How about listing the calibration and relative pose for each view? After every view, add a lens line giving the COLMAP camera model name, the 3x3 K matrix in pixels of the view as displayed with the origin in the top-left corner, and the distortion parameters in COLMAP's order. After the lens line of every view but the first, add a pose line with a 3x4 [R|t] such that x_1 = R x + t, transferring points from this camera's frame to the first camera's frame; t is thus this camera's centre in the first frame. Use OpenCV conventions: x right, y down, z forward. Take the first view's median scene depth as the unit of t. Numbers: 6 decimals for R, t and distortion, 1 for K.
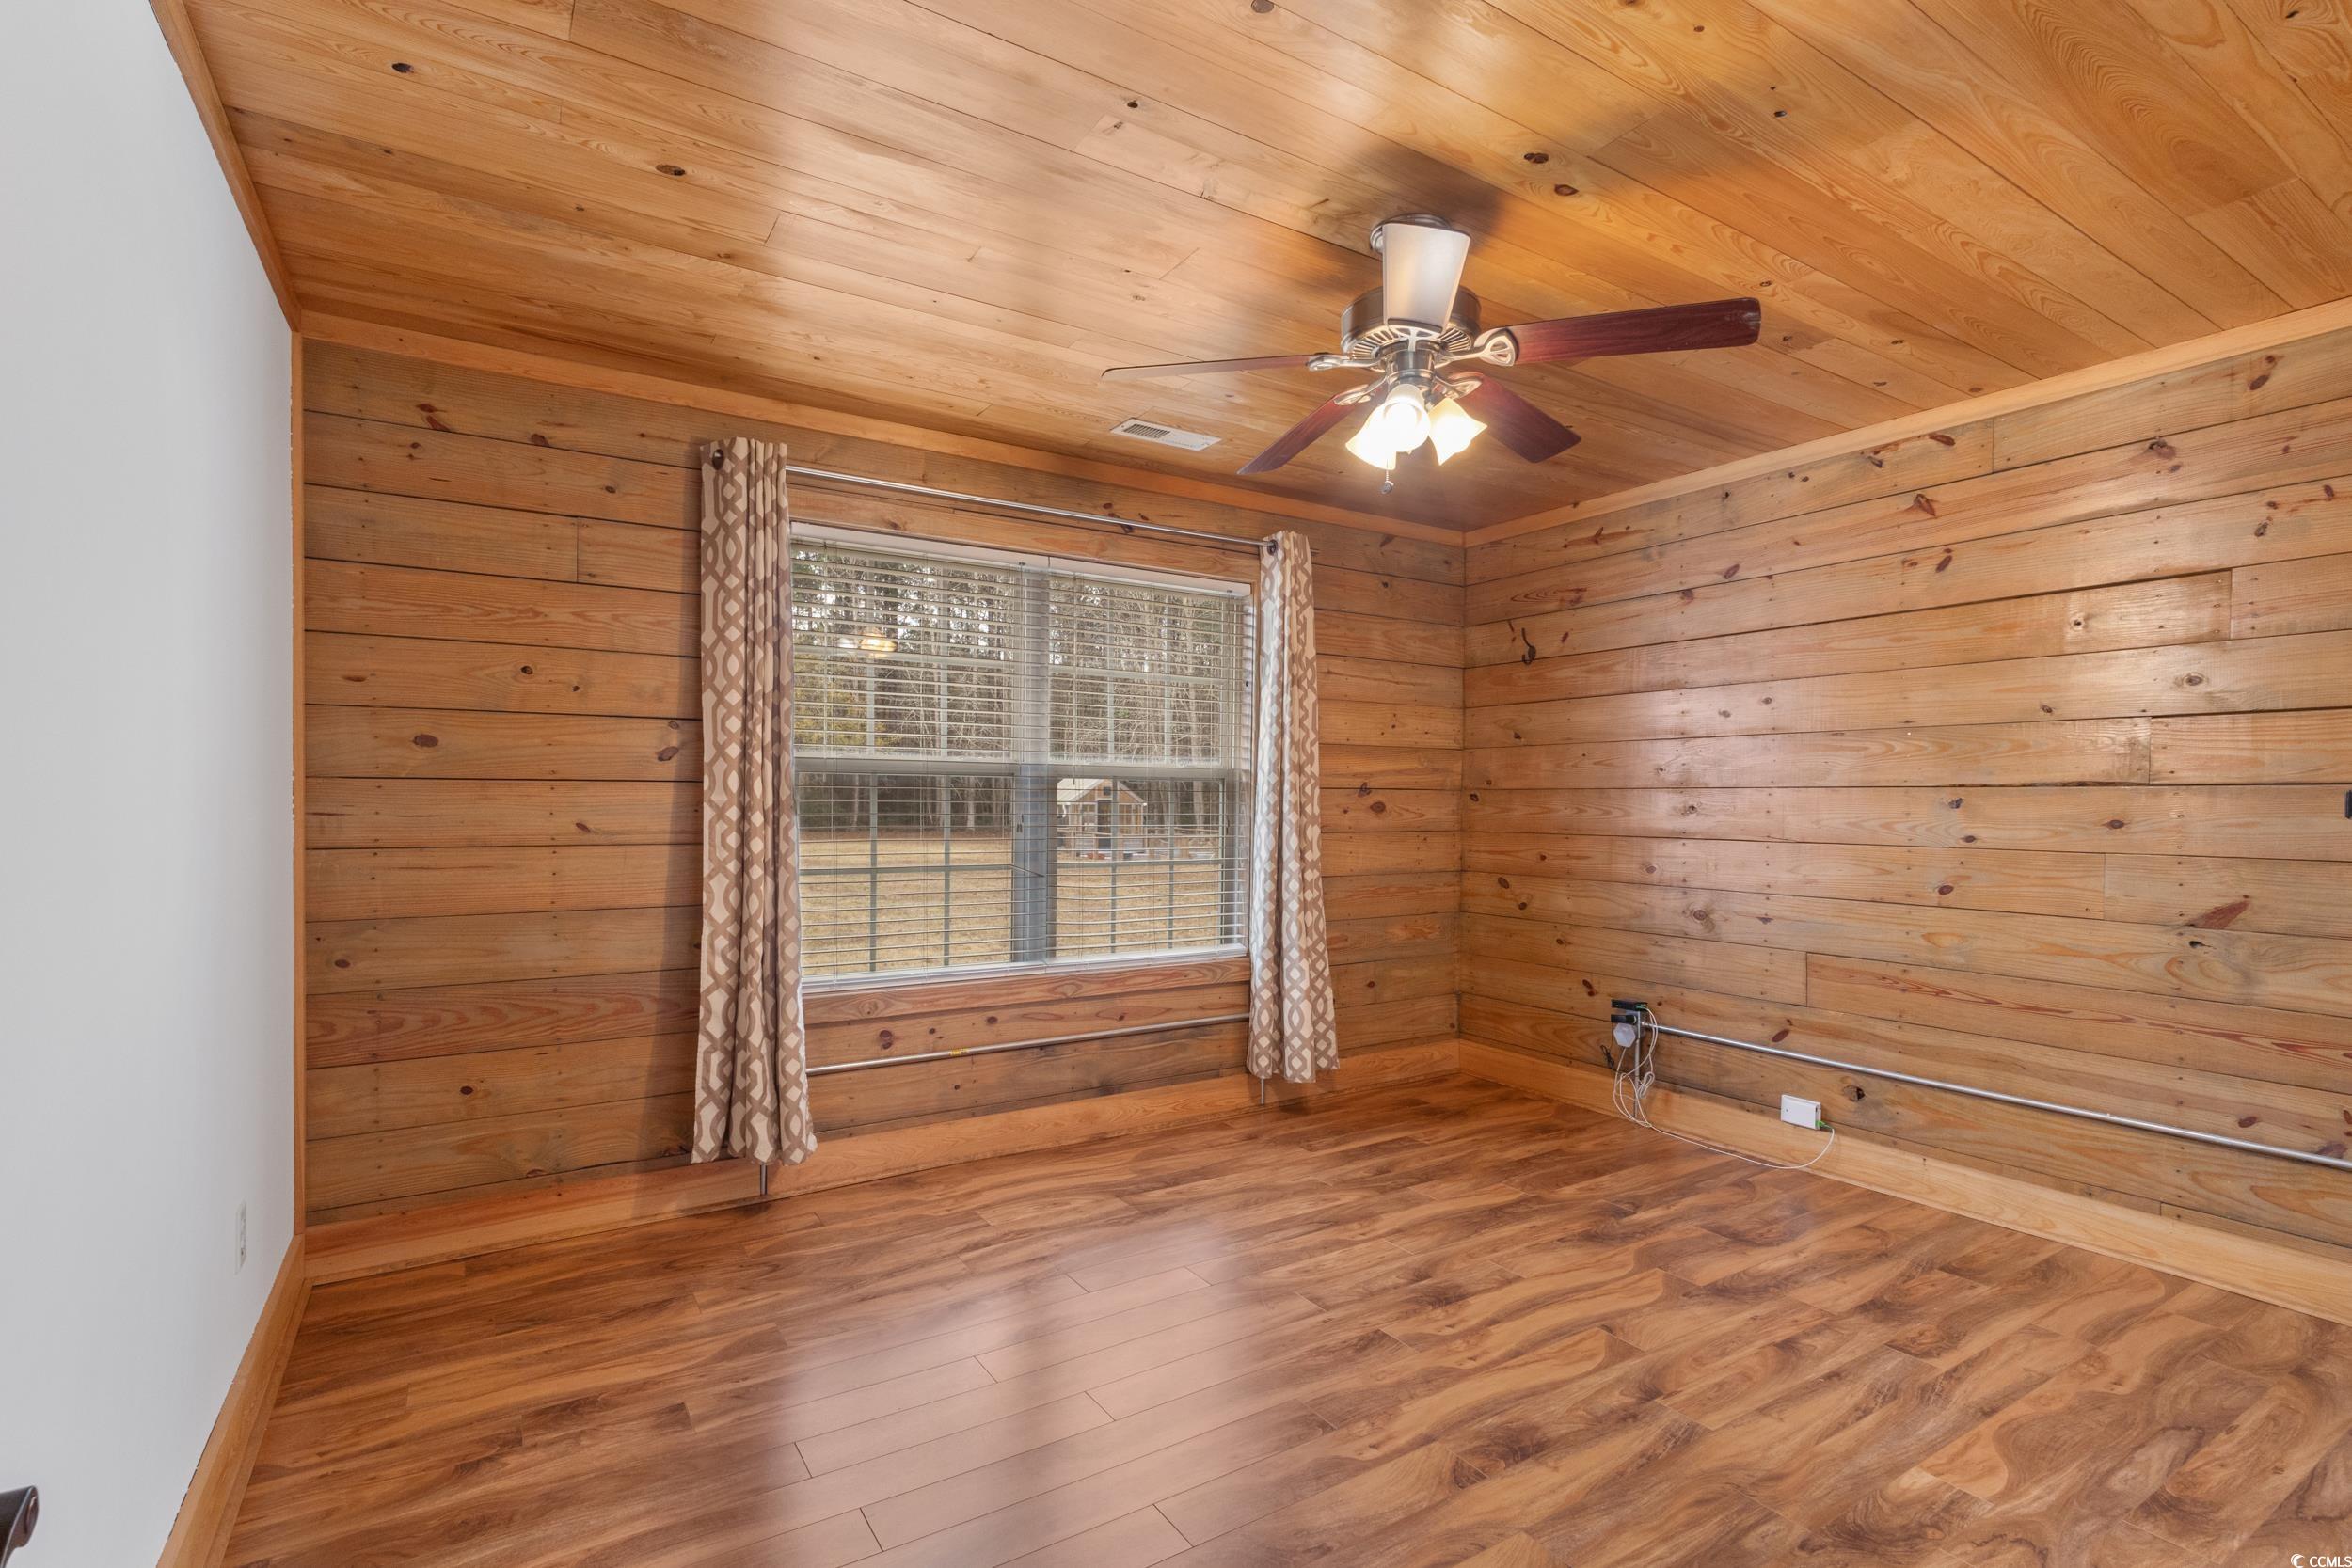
lens RADIAL K [[1084.1, 0, 1176.2], [0, 1084.1, 790.5], [0, 0, 1]] dist [0.001147, 0.002668]
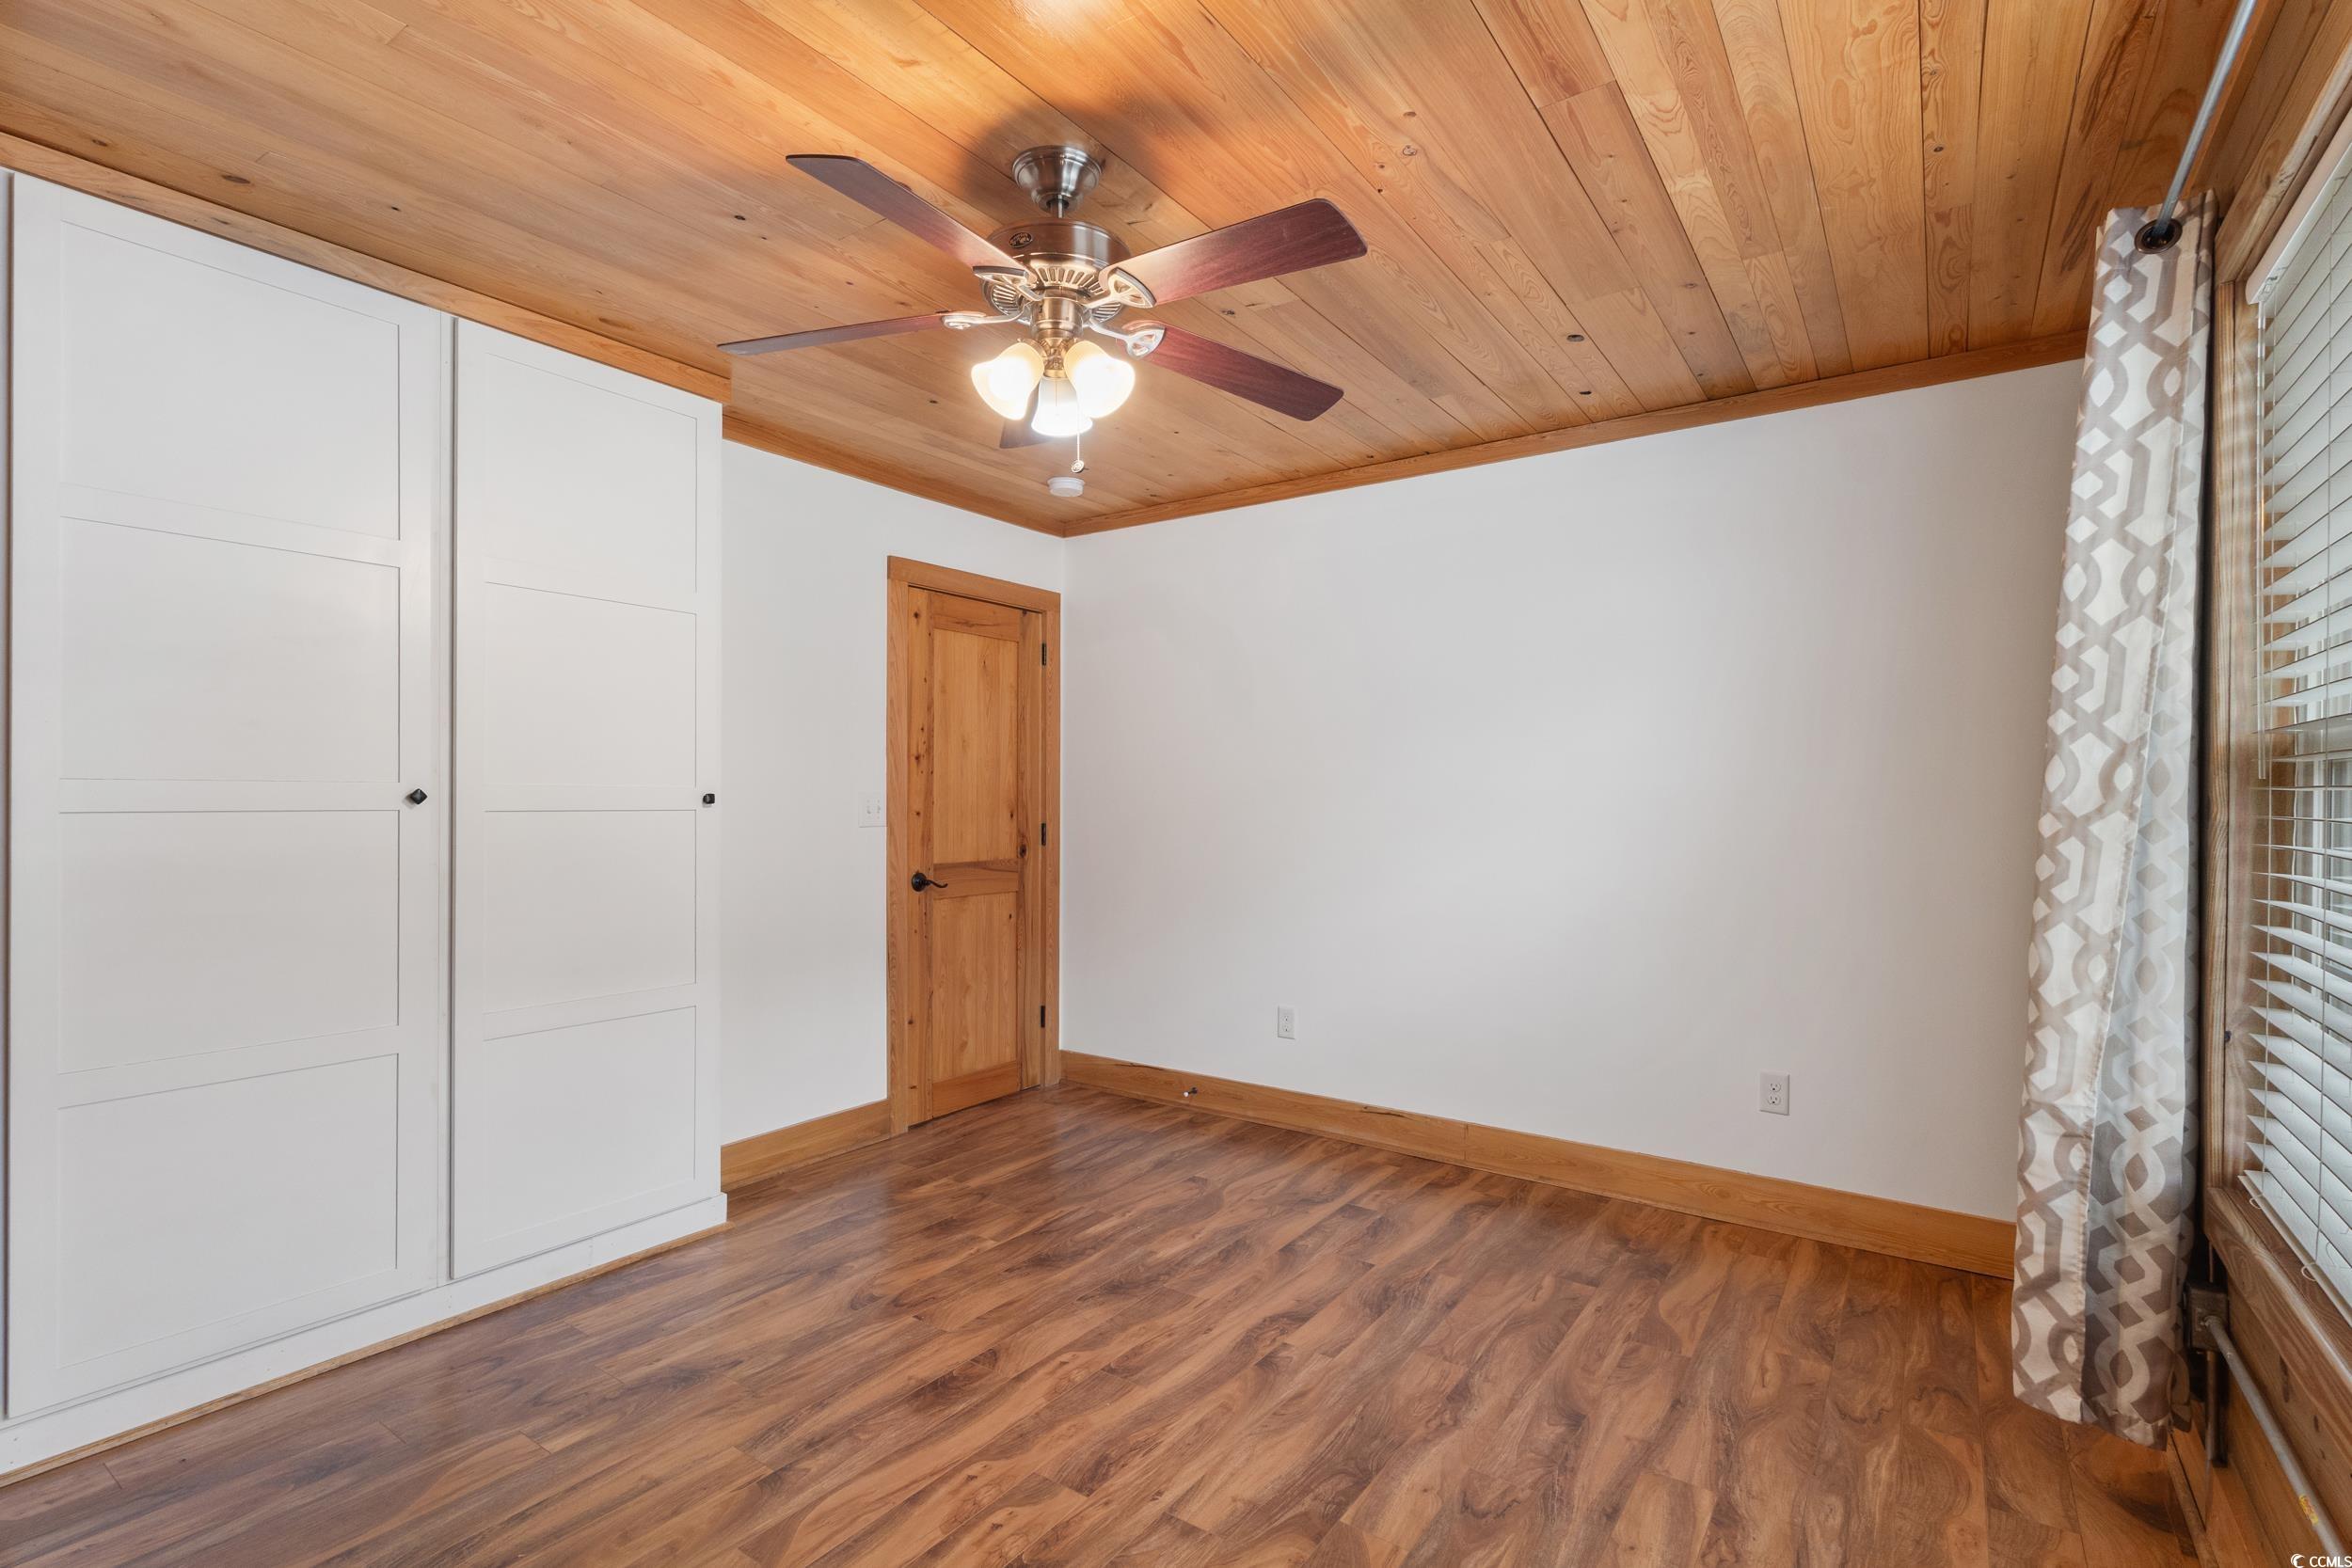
lens RADIAL K [[1084.1, 0, 1175.2], [0, 1084.1, 793.4], [0, 0, 1]] dist [0.001147, 0.002668]
pose [[-0.921292, -0.013782, -0.388628, 0.500142], [-0.011169, 0.999897, -0.008983, 0.007089], [0.388712, -0.003935, -0.921351, 1.990753]]
